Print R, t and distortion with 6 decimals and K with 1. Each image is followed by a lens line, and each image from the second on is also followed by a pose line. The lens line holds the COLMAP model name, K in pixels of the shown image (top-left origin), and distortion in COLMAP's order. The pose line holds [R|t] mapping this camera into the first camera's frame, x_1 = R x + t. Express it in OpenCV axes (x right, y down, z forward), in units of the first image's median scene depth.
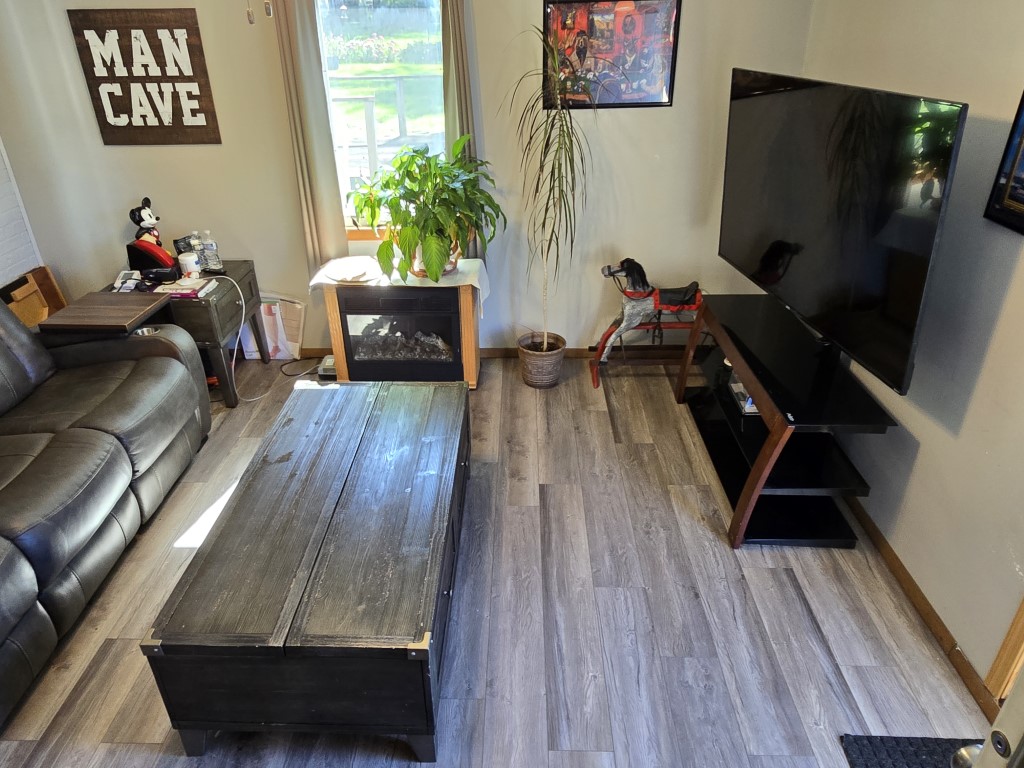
lens RADIAL K [[691.5, 0, 480.1], [0, 691.5, 382.6], [0, 0, 1]] dist [-0.007400, -0.001719]
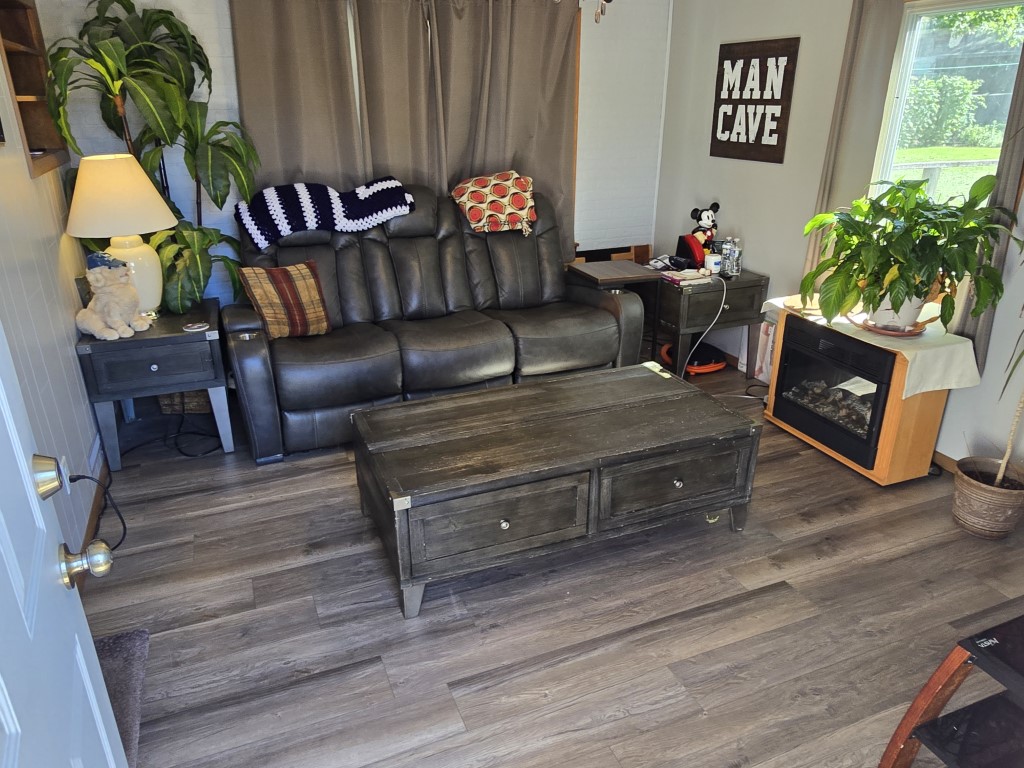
lens RADIAL K [[691.5, 0, 505.5], [0, 691.5, 383.0], [0, 0, 1]] dist [-0.007400, -0.001719]
pose [[0.417403, 0.357372, -0.835500, 0.464998], [-0.431172, 0.887223, 0.164089, -0.042170], [0.799916, 0.291753, 0.524418, 0.218074]]
